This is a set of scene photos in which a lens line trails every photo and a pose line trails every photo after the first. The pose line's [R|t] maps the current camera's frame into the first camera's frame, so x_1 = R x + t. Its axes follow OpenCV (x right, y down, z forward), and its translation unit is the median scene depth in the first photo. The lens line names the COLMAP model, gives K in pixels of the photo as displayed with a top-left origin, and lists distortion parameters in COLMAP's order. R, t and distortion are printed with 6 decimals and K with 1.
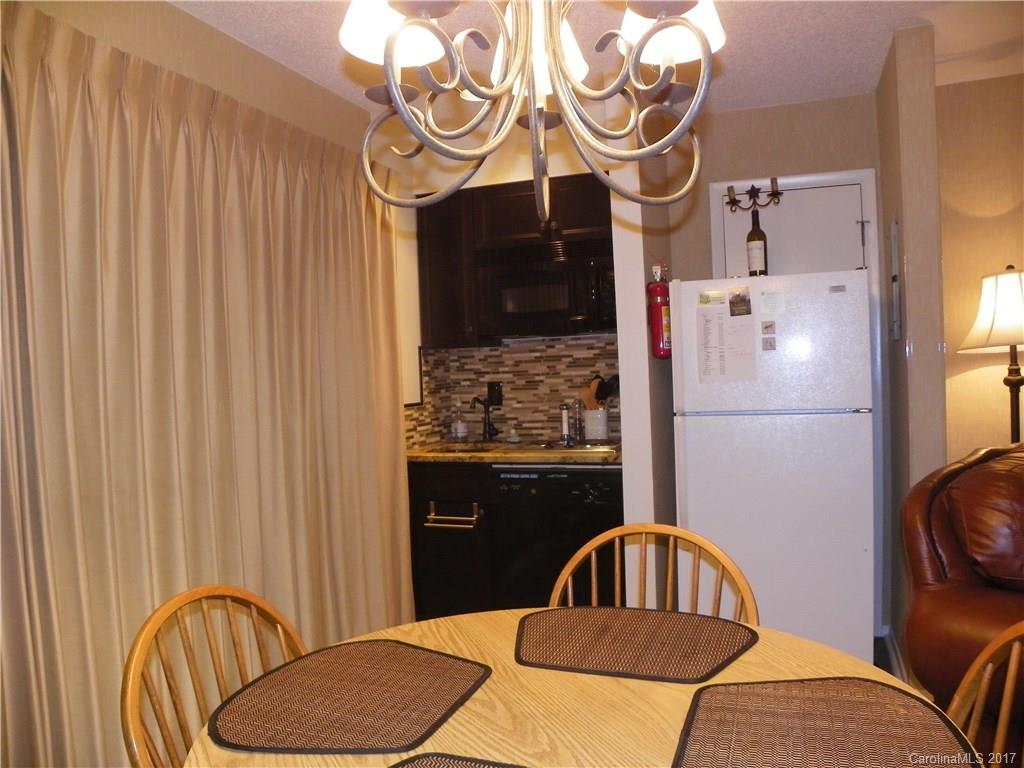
lens RADIAL K [[773.5, 0, 503.7], [0, 773.5, 391.1], [0, 0, 1]] dist [-0.156946, 0.097122]
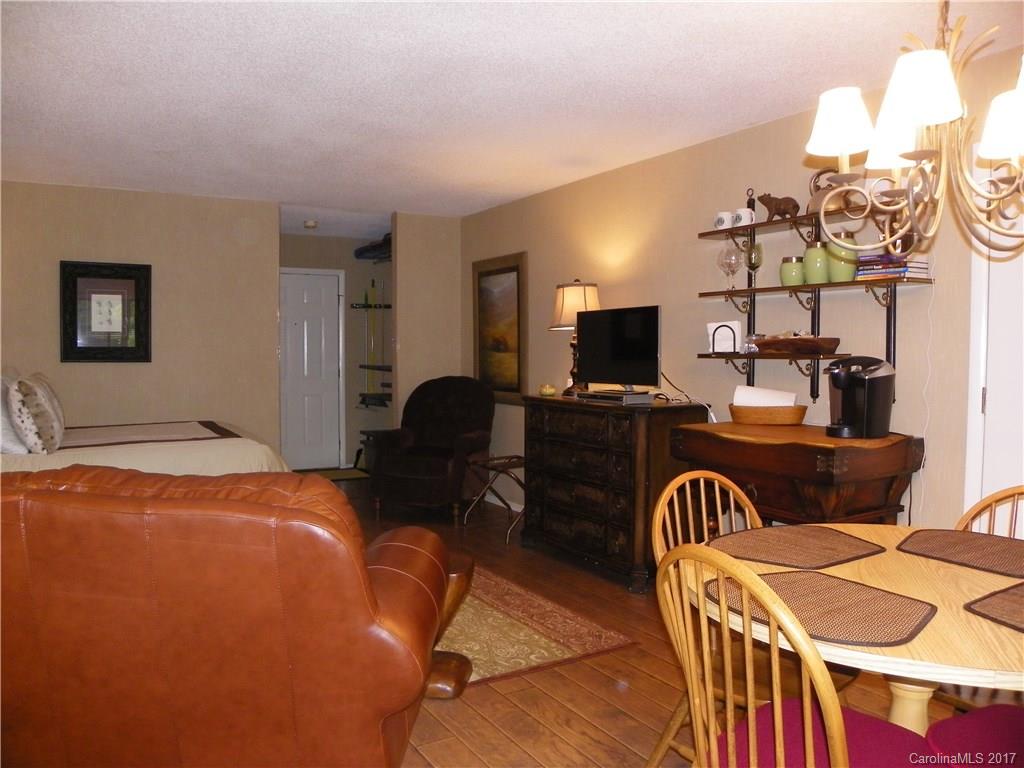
lens RADIAL K [[773.5, 0, 503.7], [0, 773.5, 391.1], [0, 0, 1]] dist [-0.156946, 0.097122]
pose [[-0.784676, 0.000781, 0.619905, -0.053423], [0.041926, 0.997776, 0.051812, -0.018053], [-0.618486, 0.066646, -0.782964, 0.764768]]
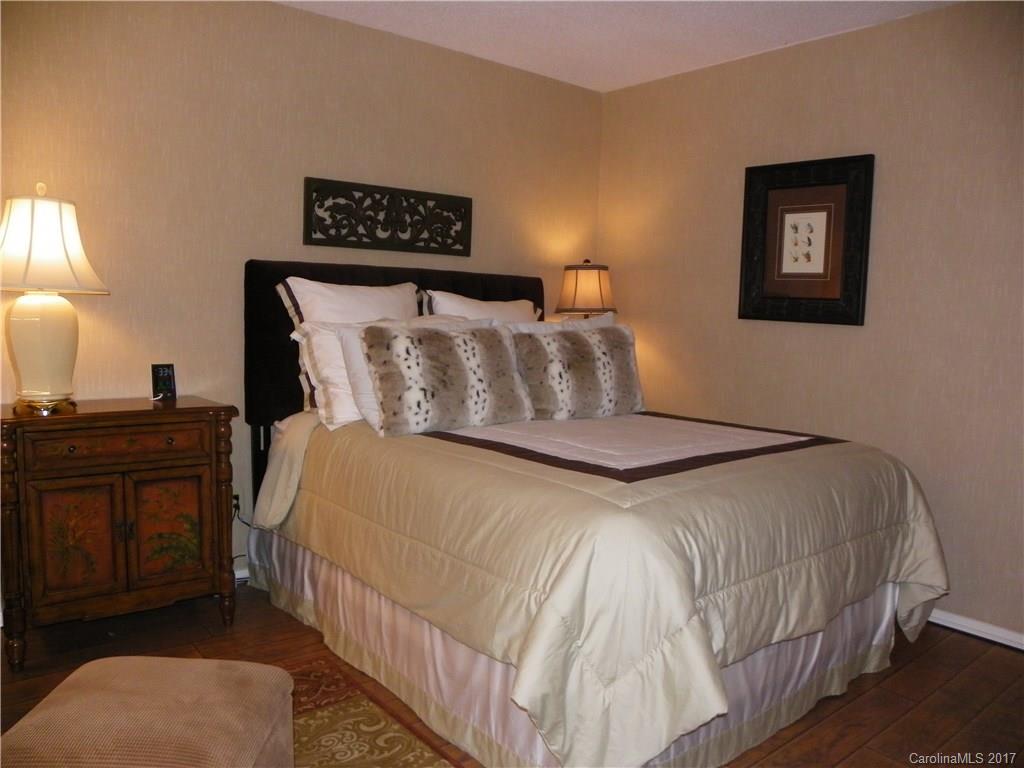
lens RADIAL K [[773.5, 0, 503.7], [0, 773.5, 391.1], [0, 0, 1]] dist [-0.156946, 0.097122]
pose [[0.491583, -0.041731, 0.869830, 0.465260], [-0.025499, 0.997733, 0.062278, 0.003792], [-0.870458, -0.052794, 0.489404, -0.025604]]
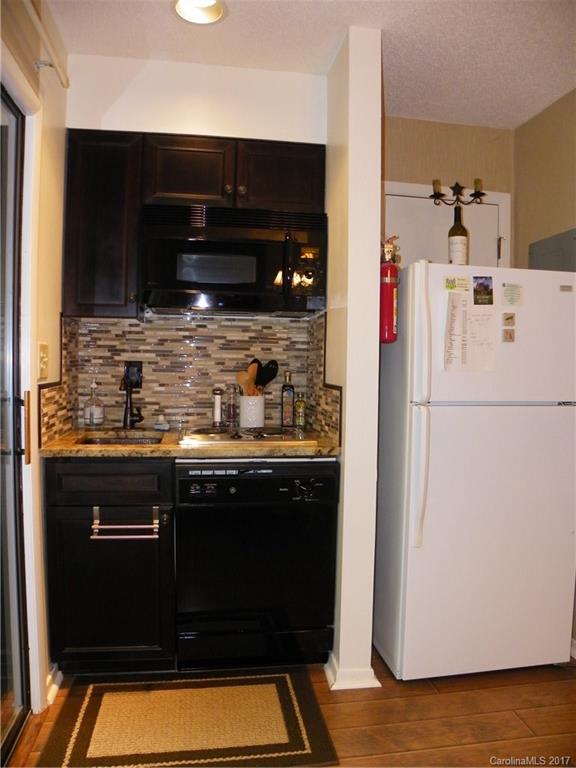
lens RADIAL K [[580.1, 0, 288.0], [0, 580.1, 384.0], [0, 0, 1]] dist [-0.156946, 0.097122]
pose [[0.862823, 0.032781, 0.504443, -0.200241], [-0.035505, 0.999361, -0.004215, 0.011183], [-0.504259, -0.014273, 0.863435, 0.360491]]
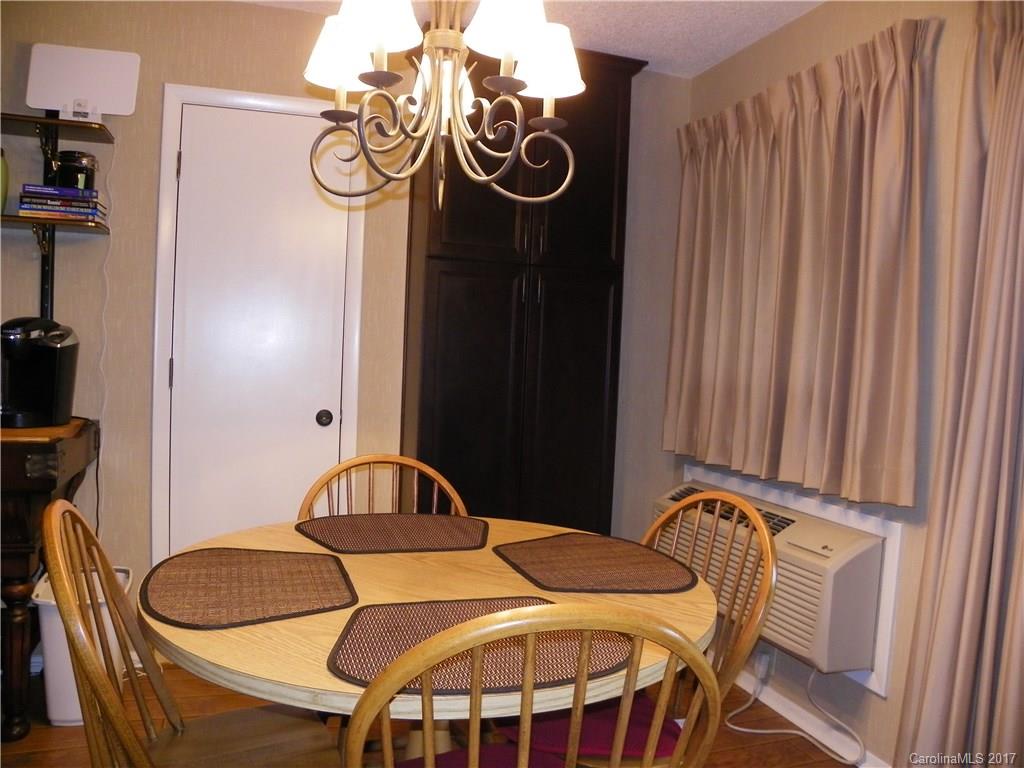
lens RADIAL K [[773.5, 0, 503.7], [0, 773.5, 391.1], [0, 0, 1]] dist [-0.156946, 0.097122]
pose [[-0.768577, 0.037481, -0.638659, 0.240174], [-0.030477, 0.995004, 0.095071, -0.006681], [0.639031, 0.092534, -0.763594, 0.591729]]
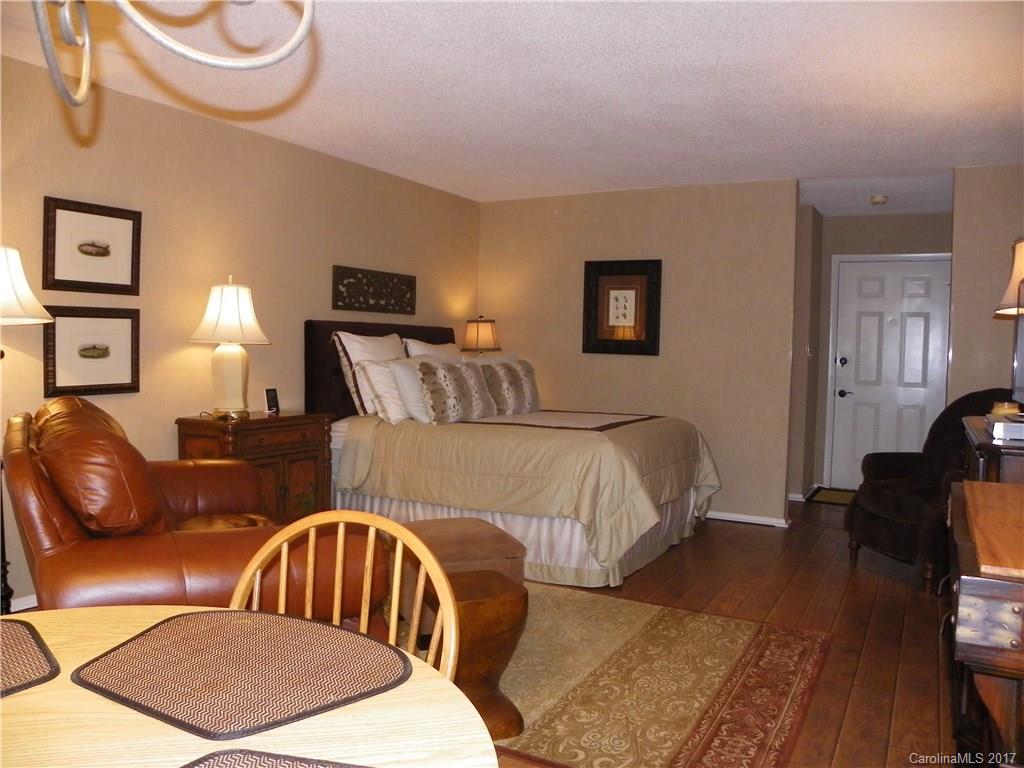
lens RADIAL K [[773.5, 0, 503.7], [0, 773.5, 391.1], [0, 0, 1]] dist [-0.156946, 0.097122]
pose [[0.148477, -0.017456, 0.988762, -0.149241], [0.000830, 0.999846, 0.017527, 0.015394], [-0.988915, -0.001781, 0.148469, 0.115816]]
